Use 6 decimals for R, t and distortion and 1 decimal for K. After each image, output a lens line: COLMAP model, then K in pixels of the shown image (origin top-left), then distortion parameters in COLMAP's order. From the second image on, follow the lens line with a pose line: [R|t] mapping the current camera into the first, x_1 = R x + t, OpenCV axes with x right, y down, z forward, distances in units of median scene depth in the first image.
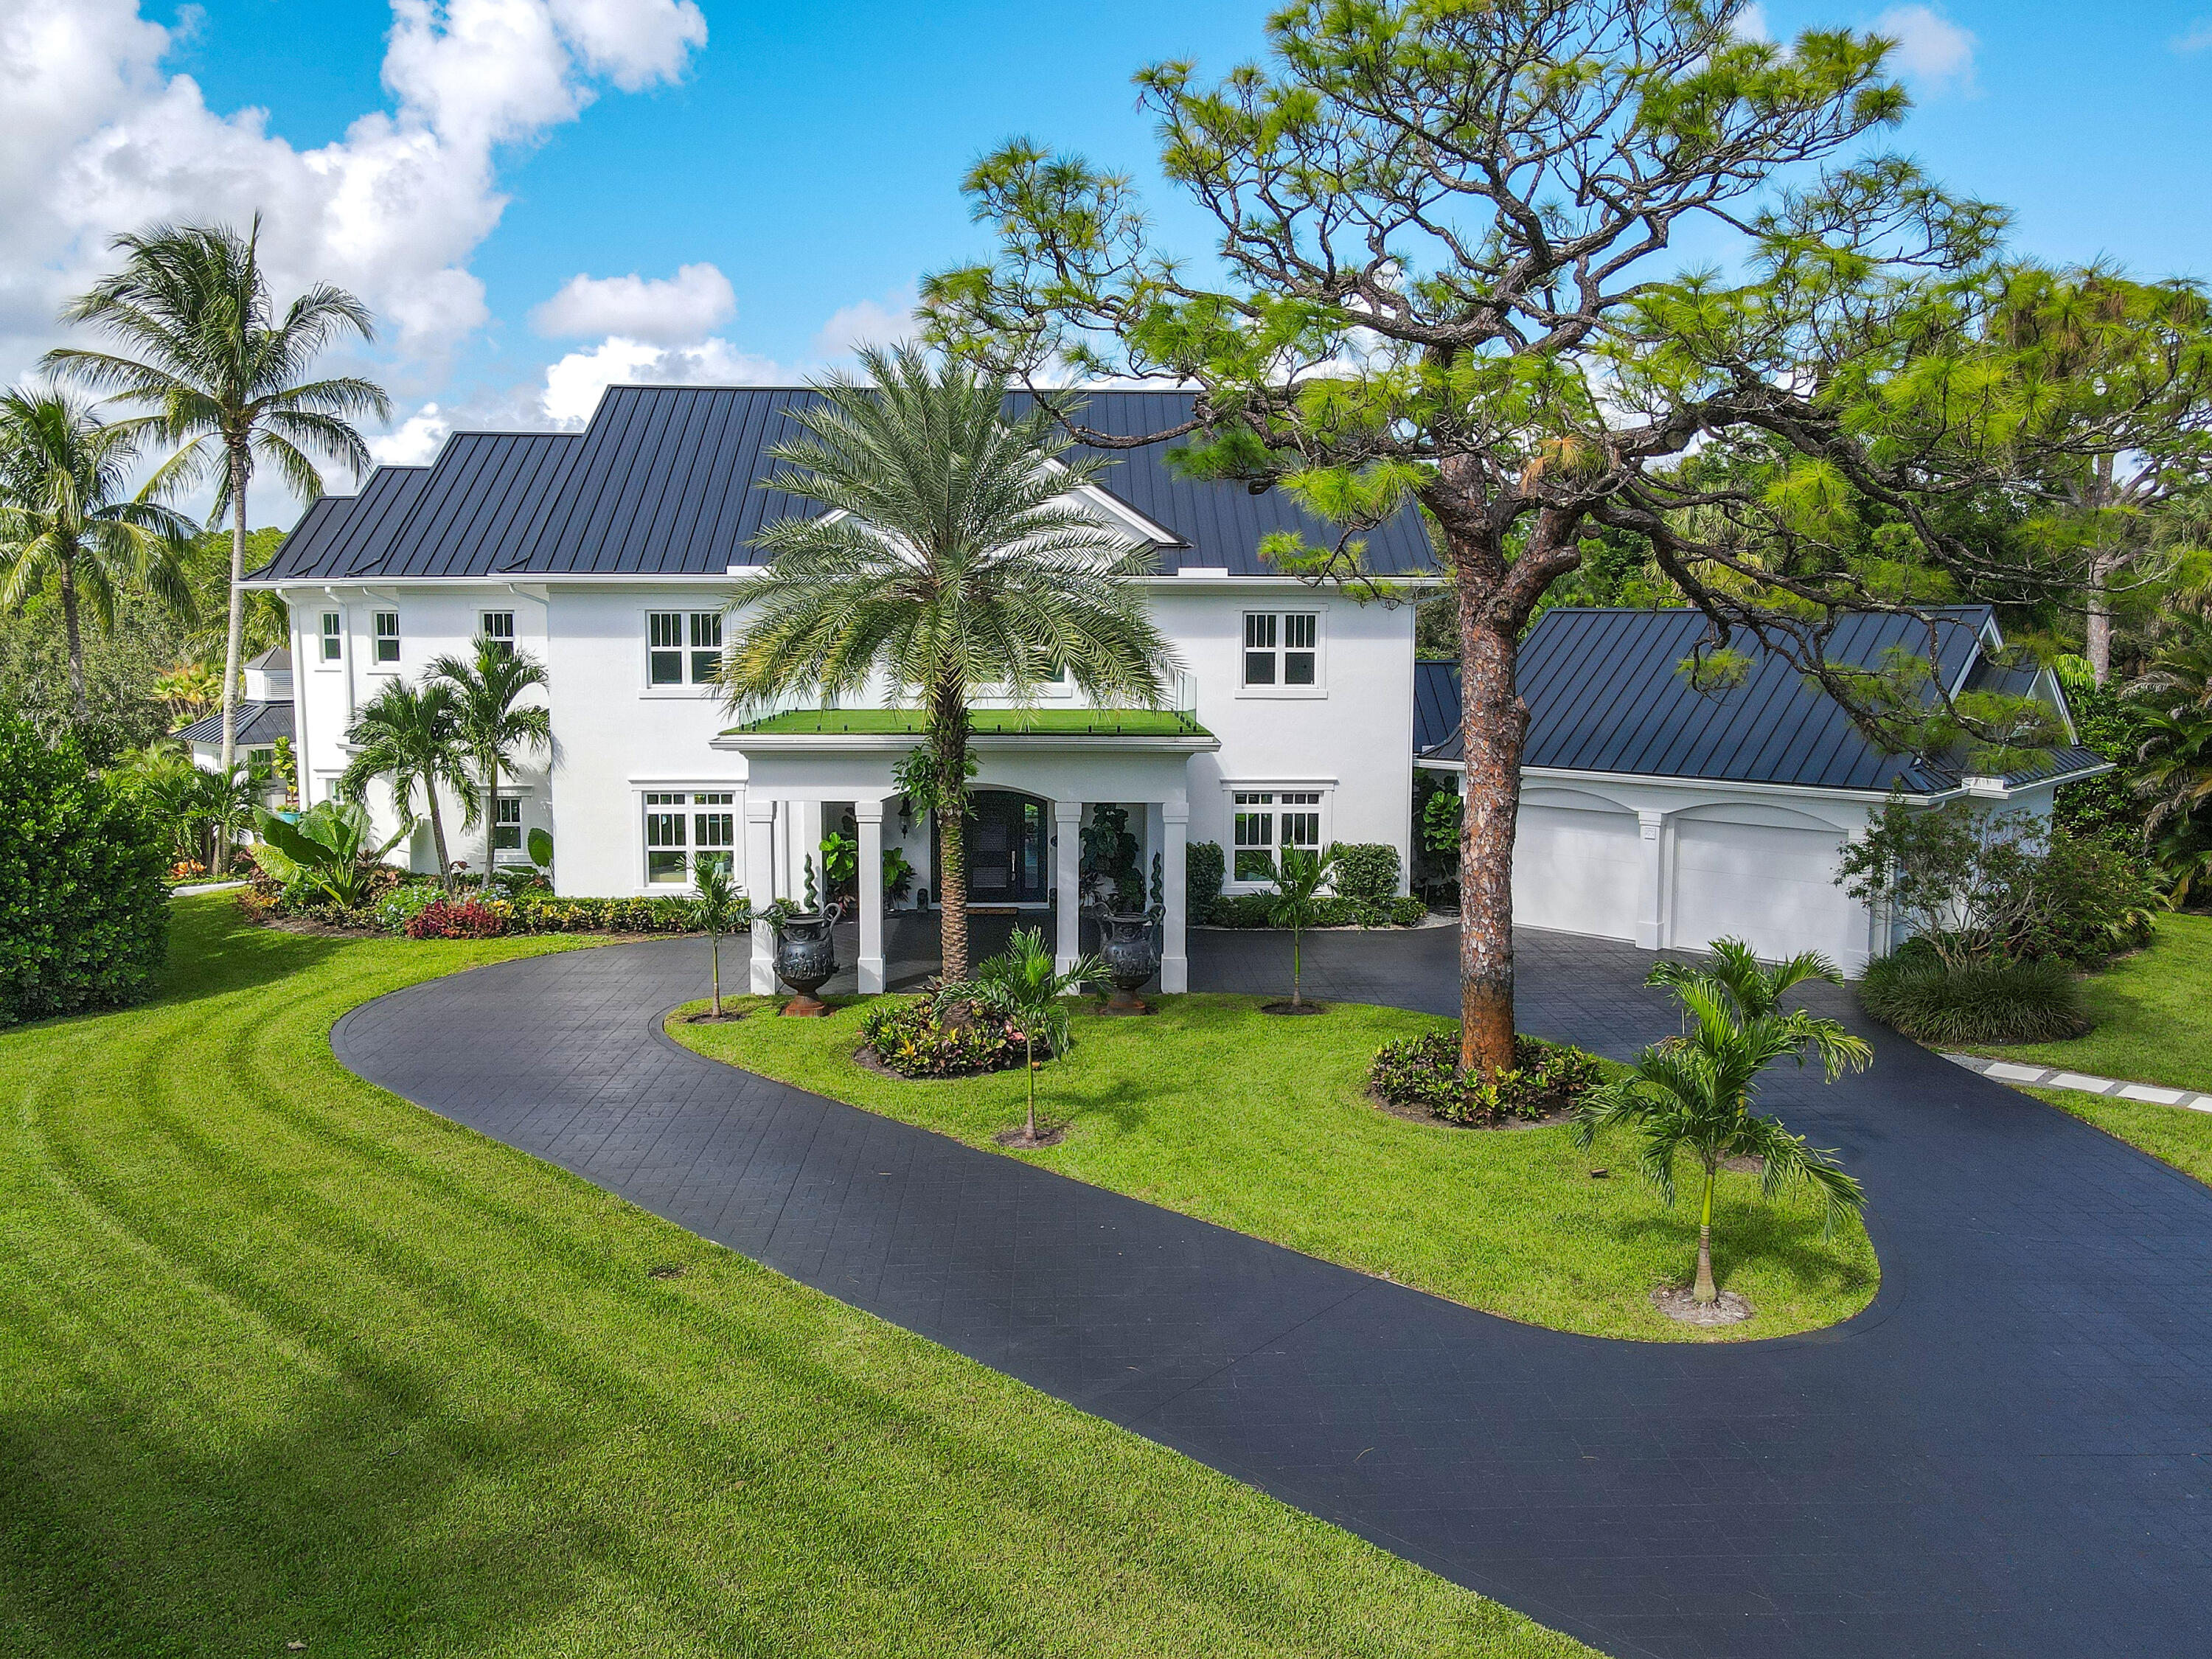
lens RADIAL K [[1712.0, 0, 1138.3], [0, 1712.0, 788.7], [0, 0, 1]] dist [-0.034245, 0.066236]
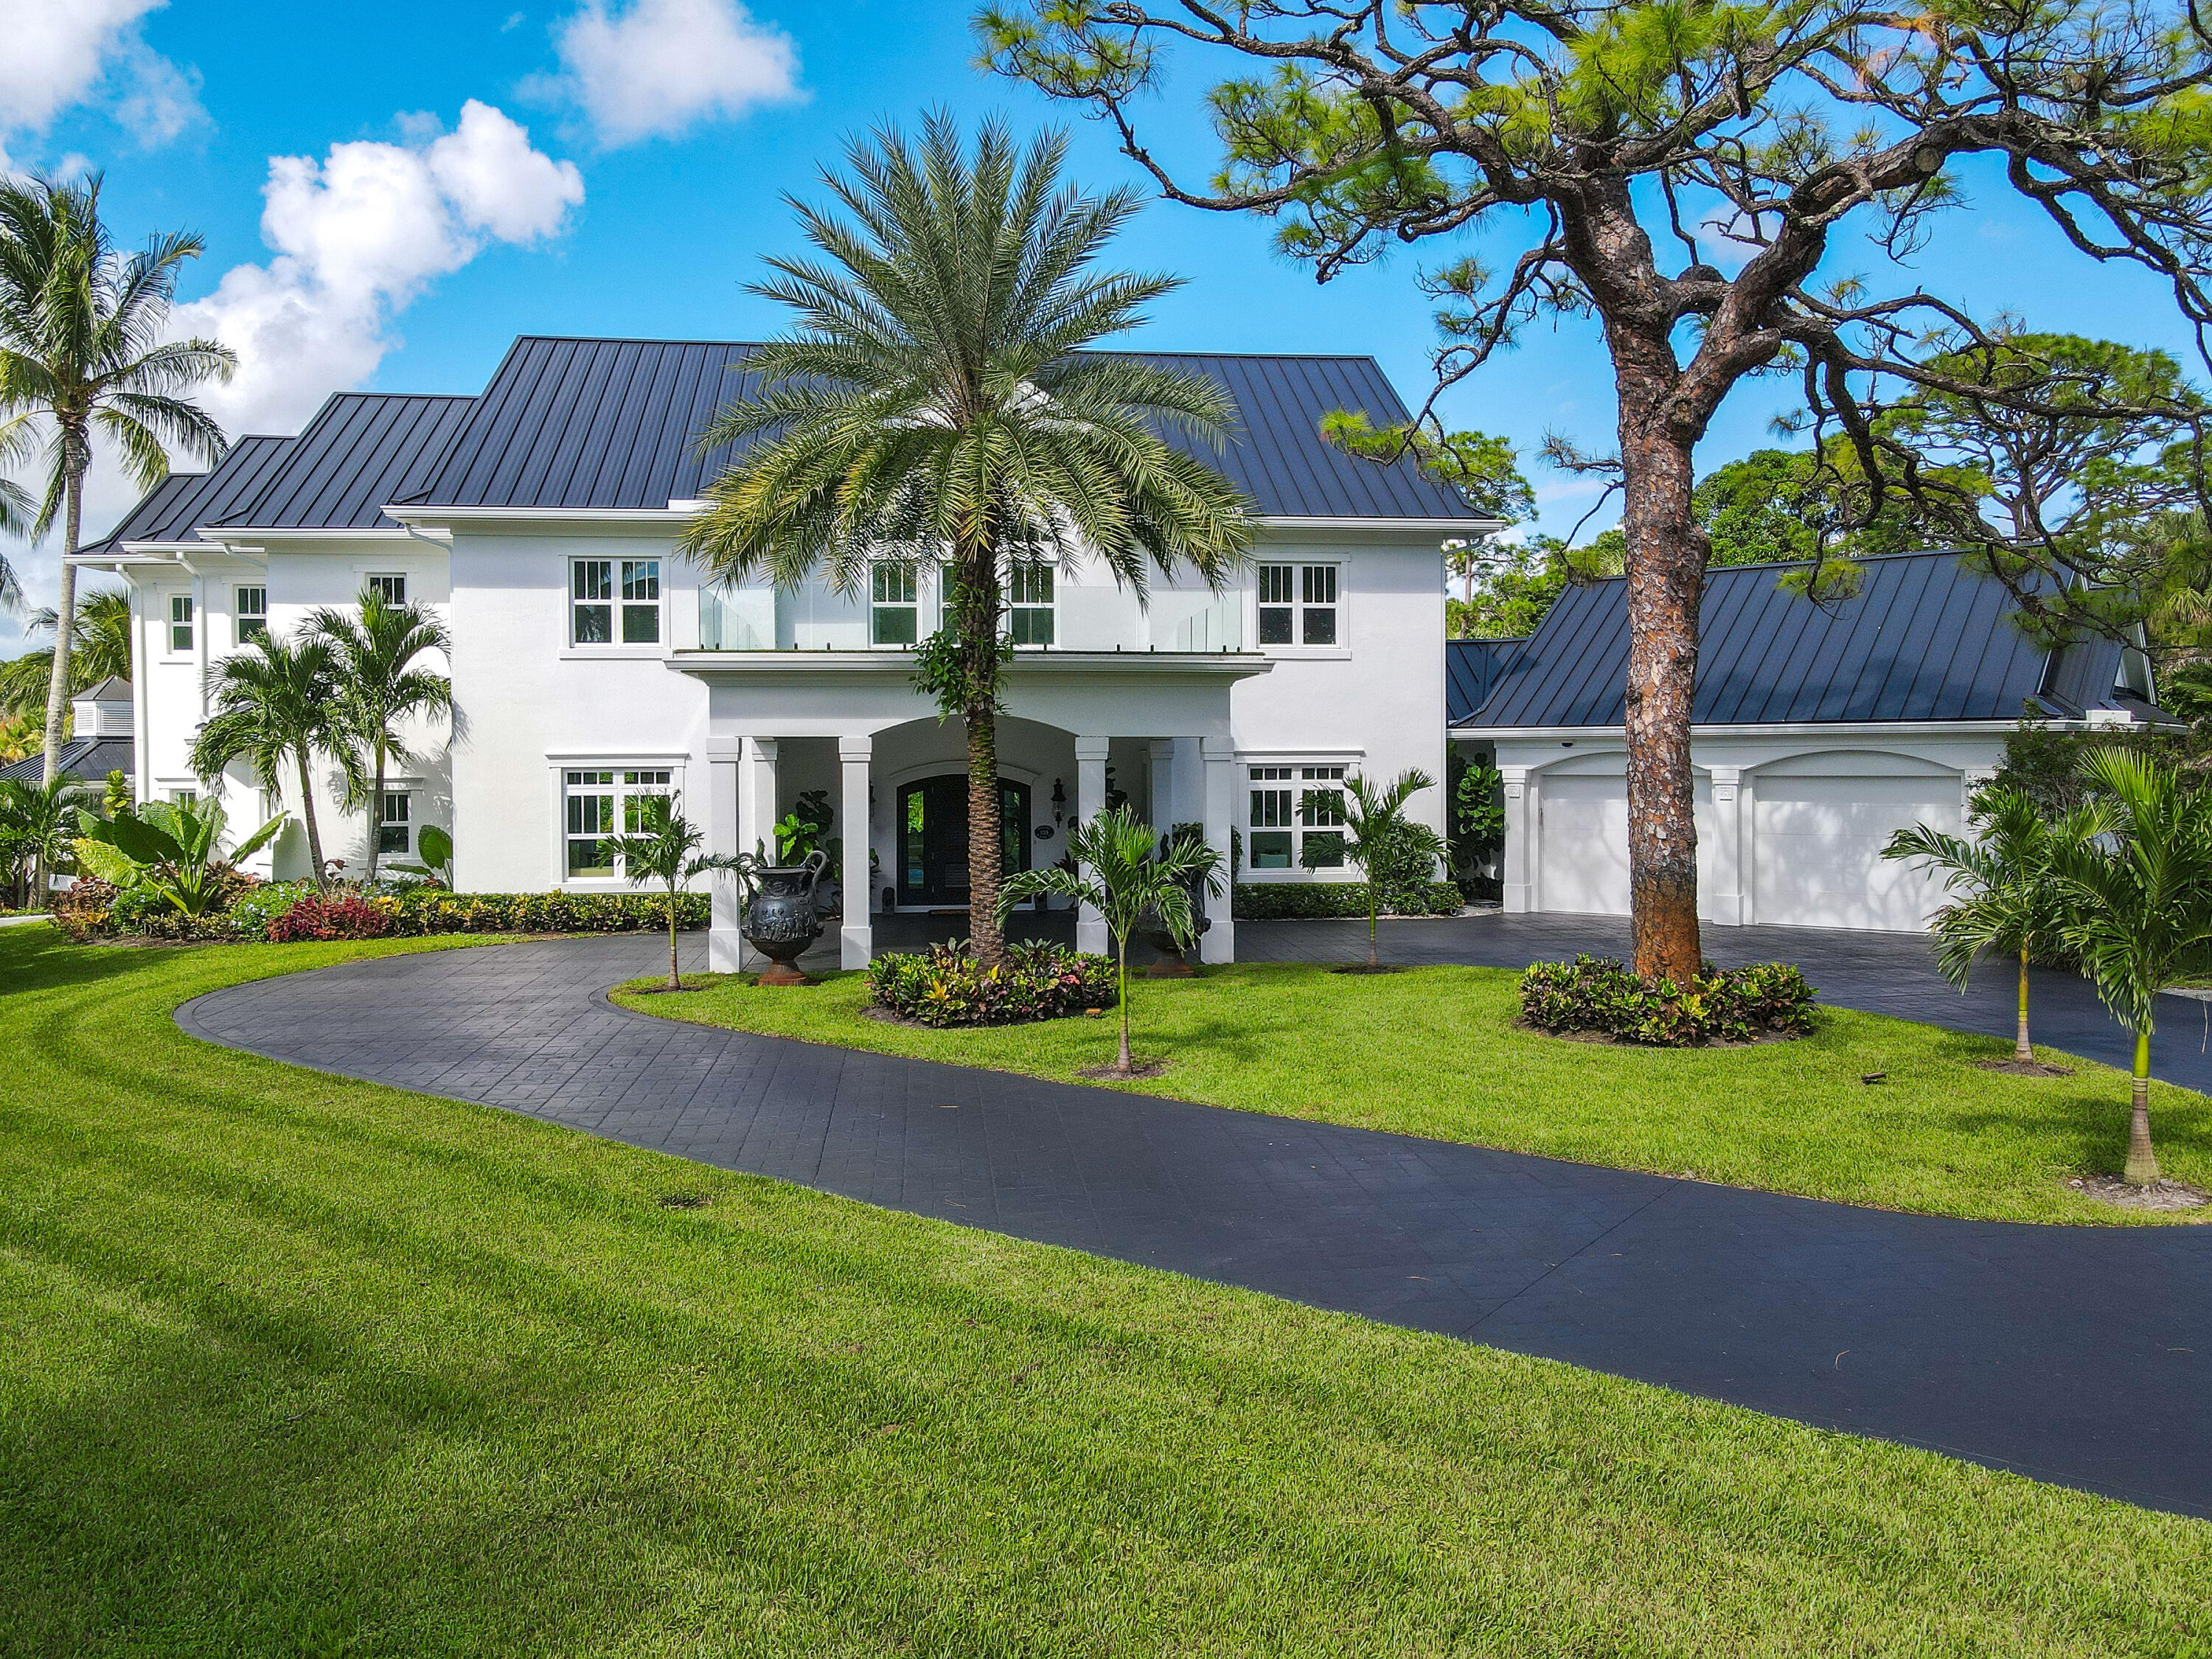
lens RADIAL K [[1639.9, 0, 1106.0], [0, 1639.9, 829.5], [0, 0, 1]] dist [-0.004343, 0.012601]
pose [[0.996659, -0.010574, 0.080984, -0.095424], [0.017424, 0.996284, -0.084348, 0.115895], [-0.079791, 0.085478, 0.993140, 0.187092]]
